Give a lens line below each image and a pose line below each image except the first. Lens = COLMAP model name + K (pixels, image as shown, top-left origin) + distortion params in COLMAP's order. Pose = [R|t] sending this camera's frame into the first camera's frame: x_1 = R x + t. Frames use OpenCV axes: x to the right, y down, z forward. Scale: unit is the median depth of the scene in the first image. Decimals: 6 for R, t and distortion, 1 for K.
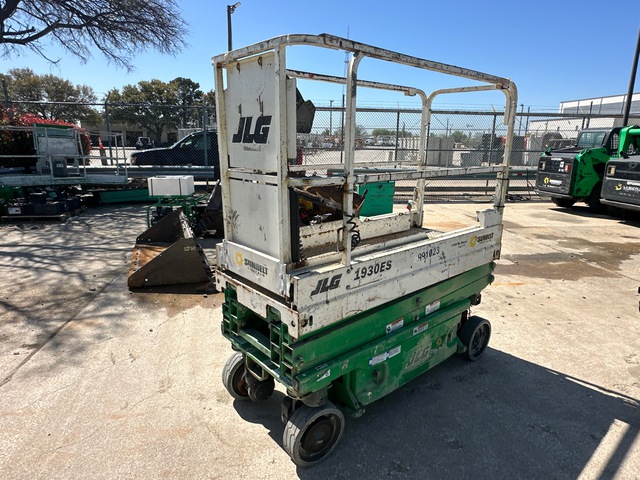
lens RADIAL K [[393.9, 0, 335.0], [0, 393.9, 240.5], [0, 0, 1]] dist [-0.001739, 0.000359]
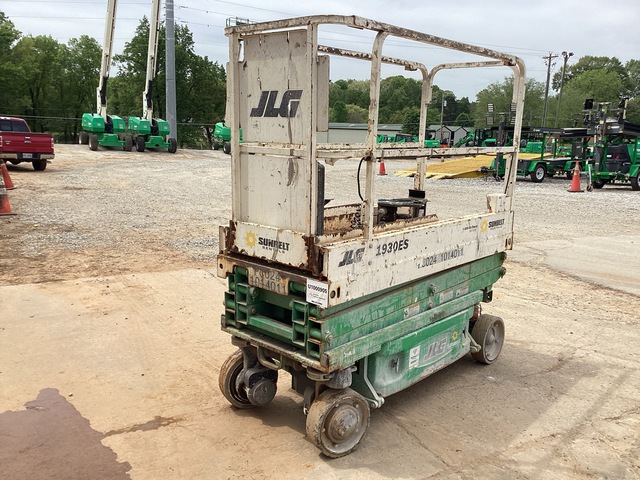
lens RADIAL K [[563.2, 0, 320.0], [0, 563.2, 240.0], [0, 0, 1]] dist [0.066056, -0.002133]
pose [[0.994825, -0.007903, 0.101296, -0.233626], [0.014075, 0.998077, -0.060370, 0.144266], [-0.100624, 0.061483, 0.993023, -0.393631]]
